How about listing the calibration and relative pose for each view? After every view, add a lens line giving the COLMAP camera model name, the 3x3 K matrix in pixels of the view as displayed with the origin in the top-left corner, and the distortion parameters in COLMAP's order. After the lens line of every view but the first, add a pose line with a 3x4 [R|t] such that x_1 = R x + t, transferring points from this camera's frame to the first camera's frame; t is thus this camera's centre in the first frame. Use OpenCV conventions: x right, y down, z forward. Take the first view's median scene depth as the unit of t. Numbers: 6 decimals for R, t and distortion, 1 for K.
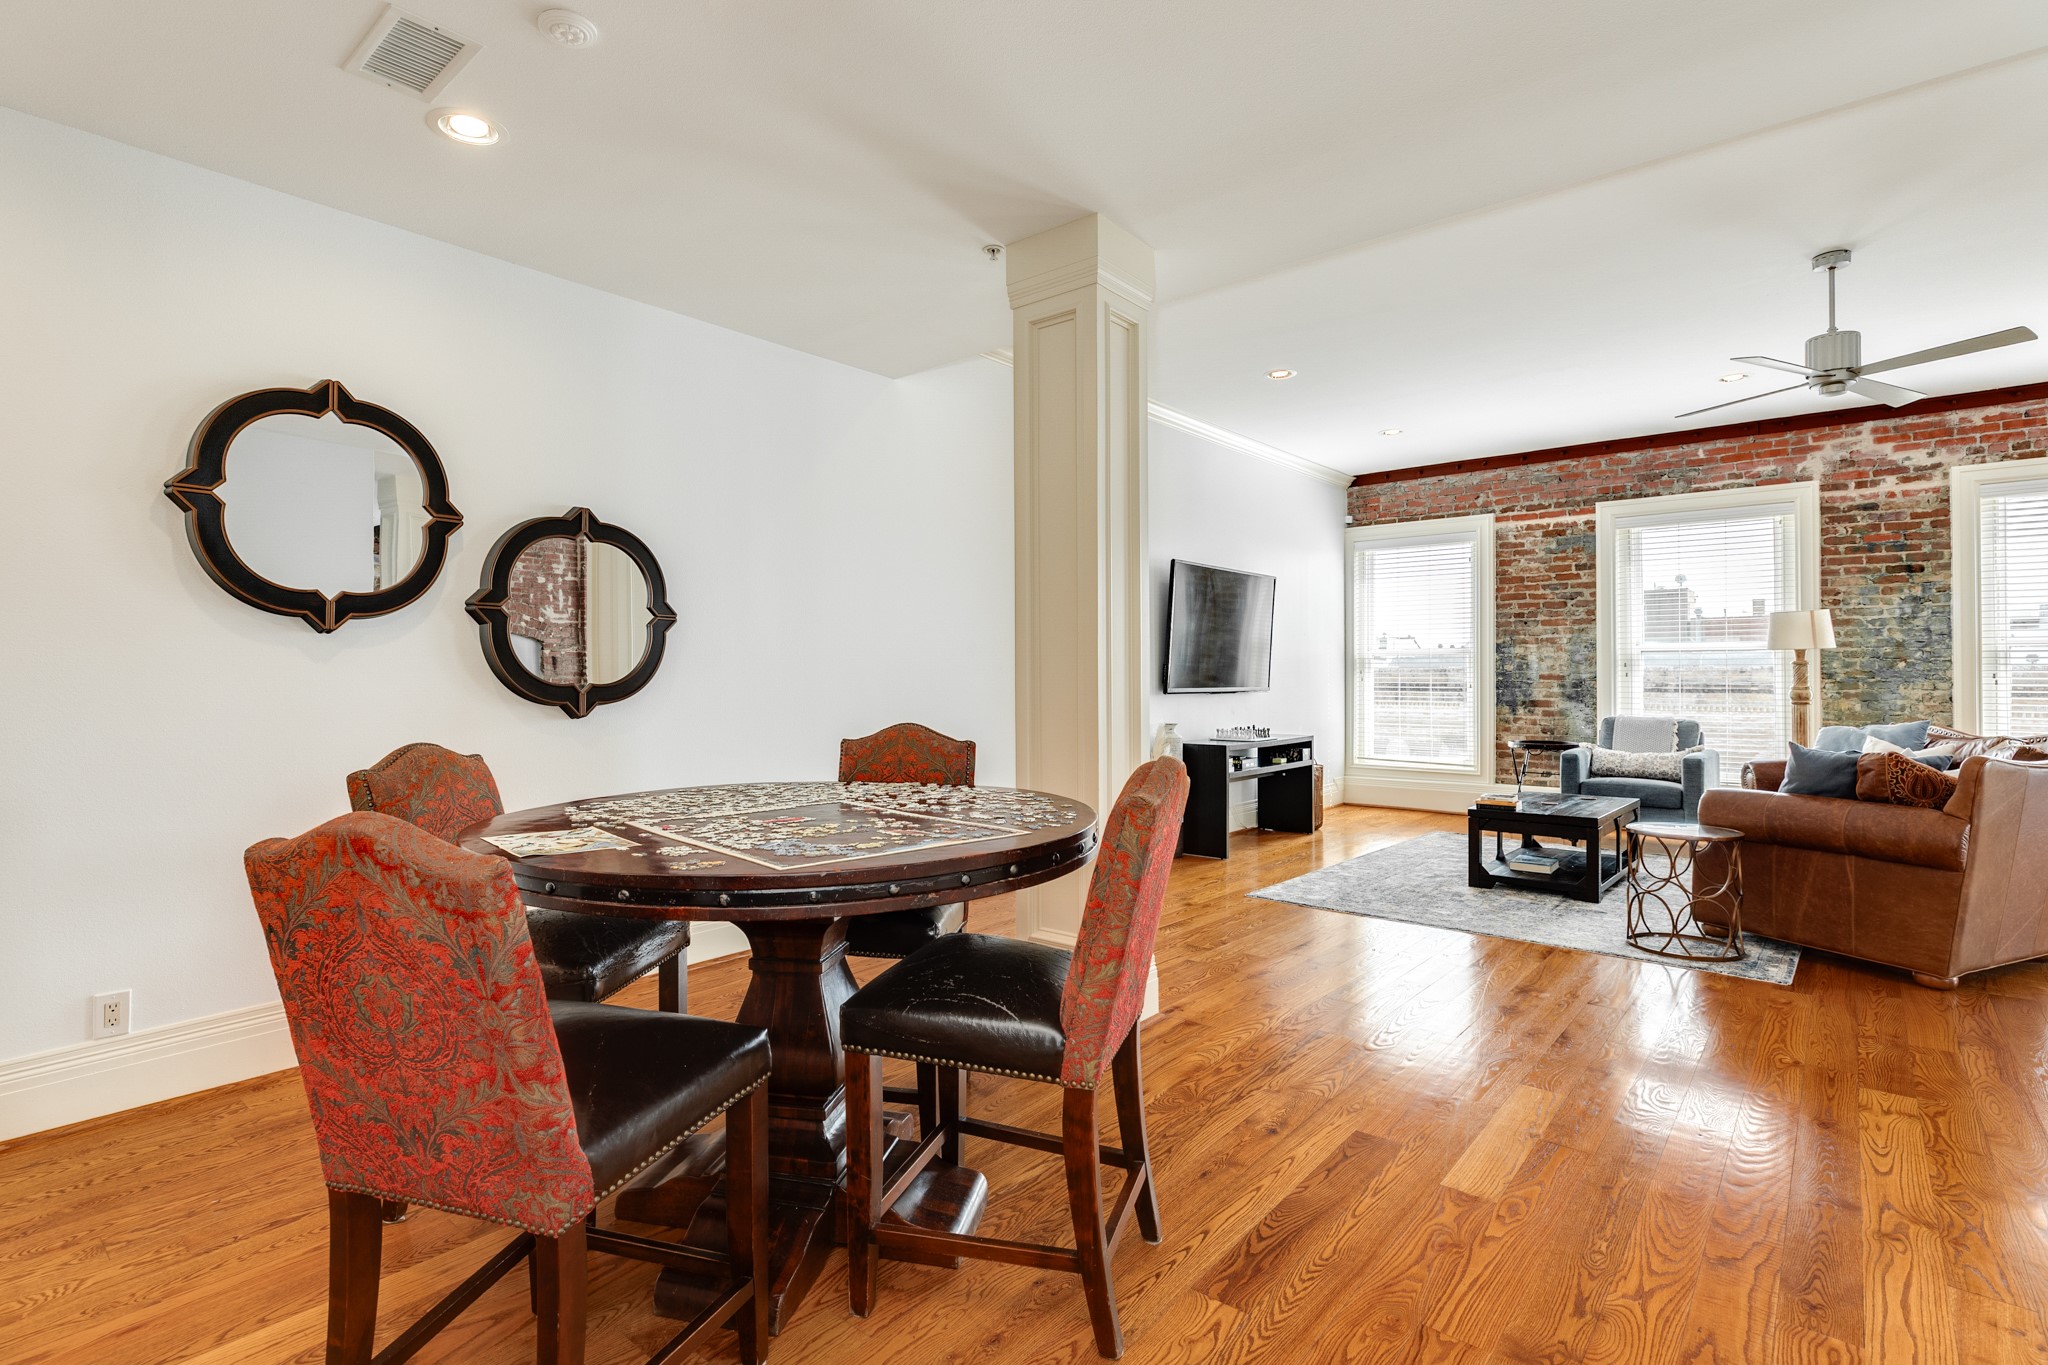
lens RADIAL K [[998.8, 0, 991.7], [0, 998.8, 667.4], [0, 0, 1]] dist [-0.002994, 0.002023]
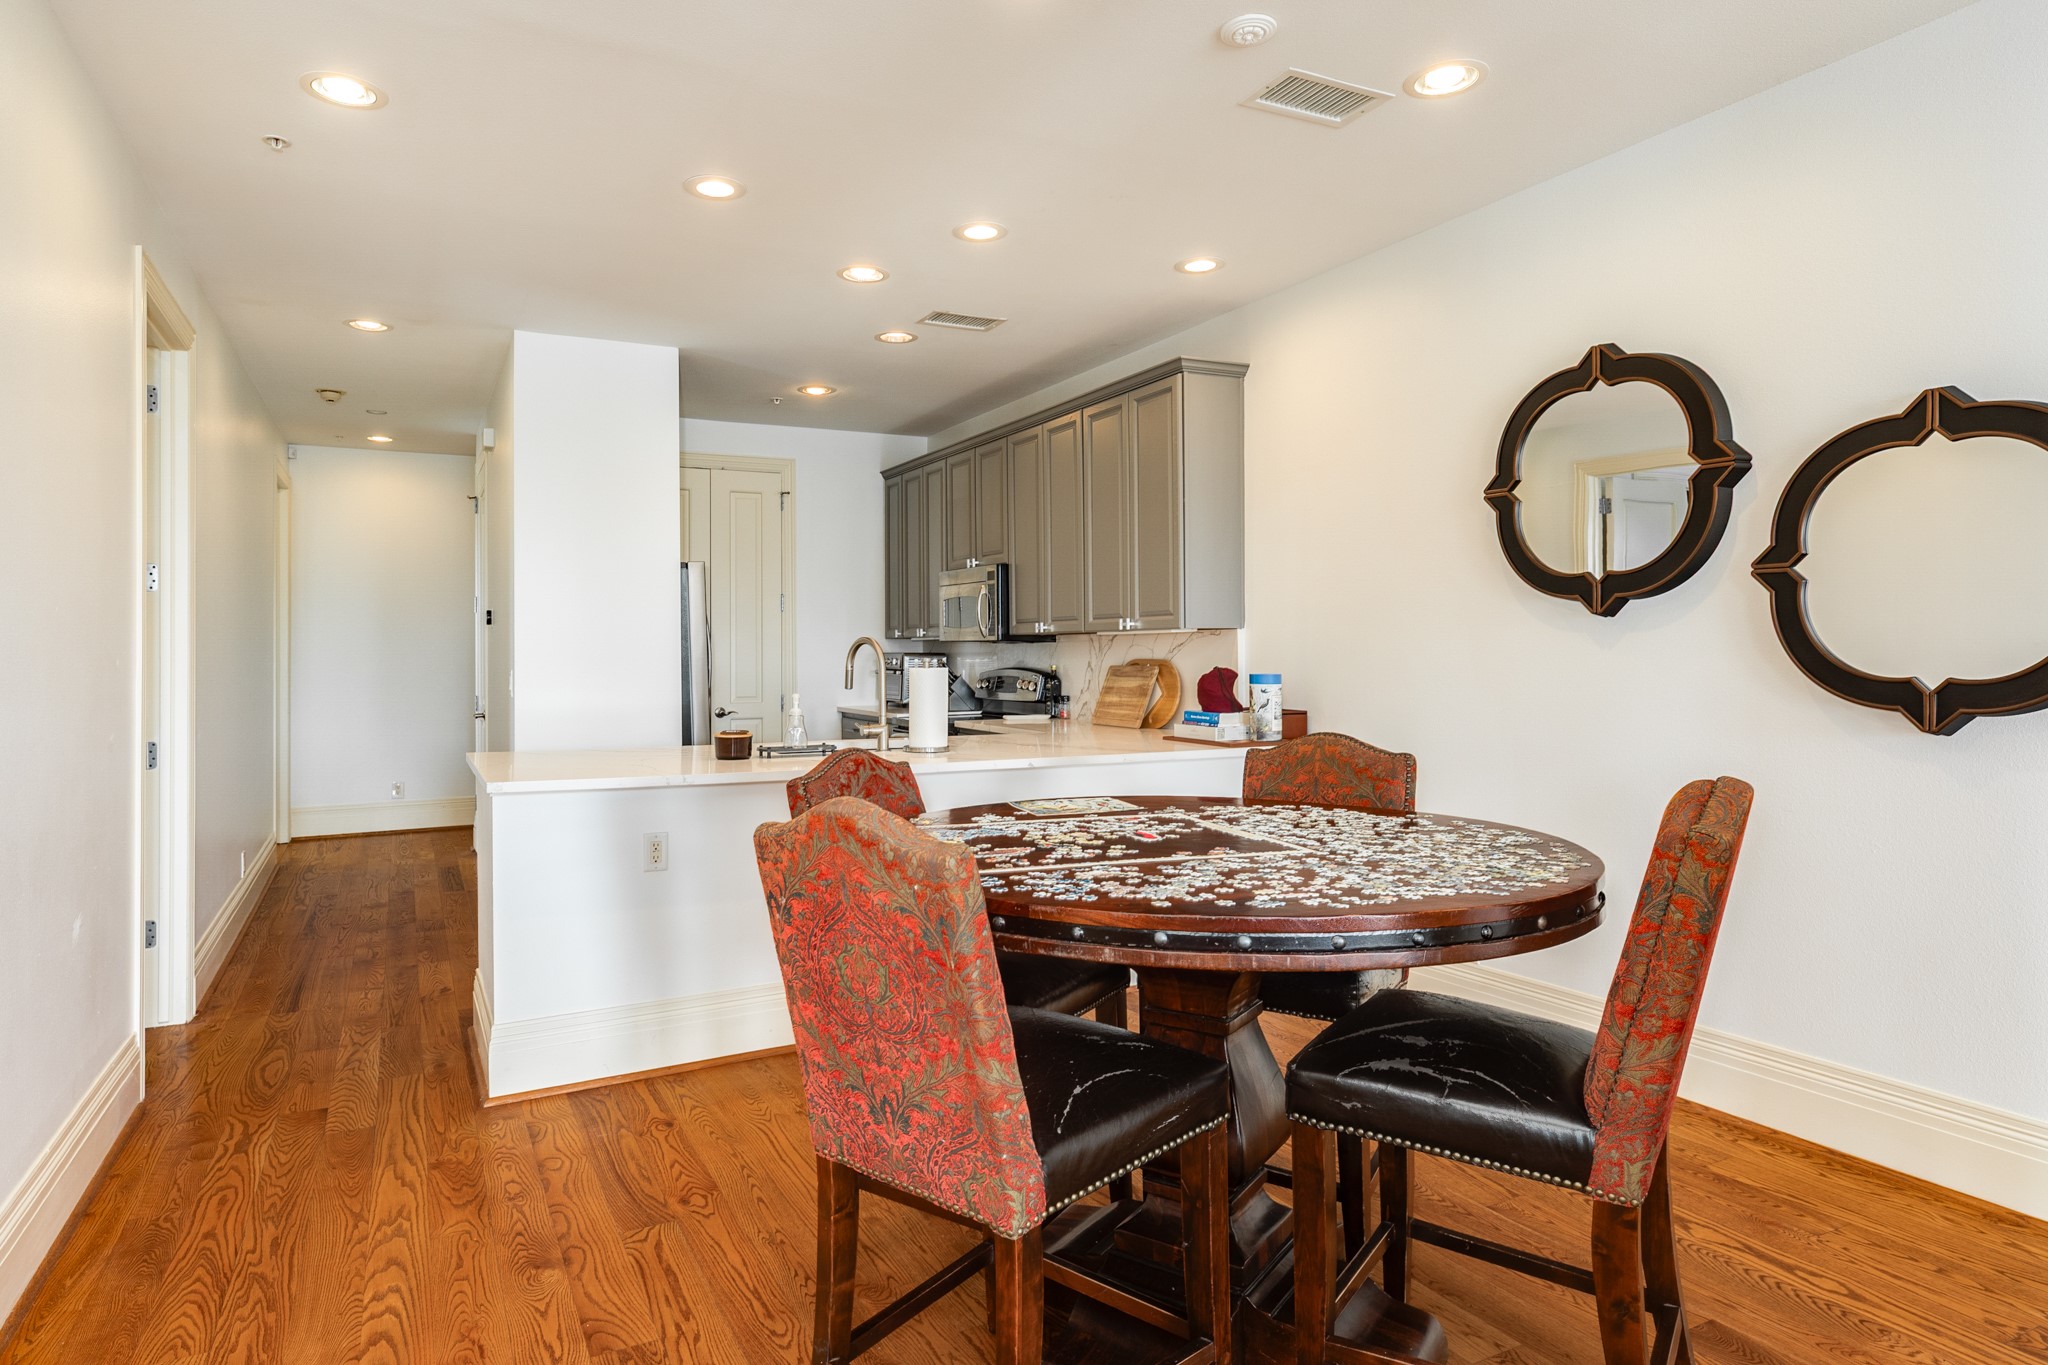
lens RADIAL K [[1133.2, 0, 1010.7], [0, 1133.2, 664.0], [0, 0, 1]] dist [0.003158, 0.001501]
pose [[-0.361736, 0.011439, -0.932211, 0.238226], [0.013216, 0.999887, 0.007142, -0.002399], [0.932187, -0.009737, -0.361846, 0.383208]]
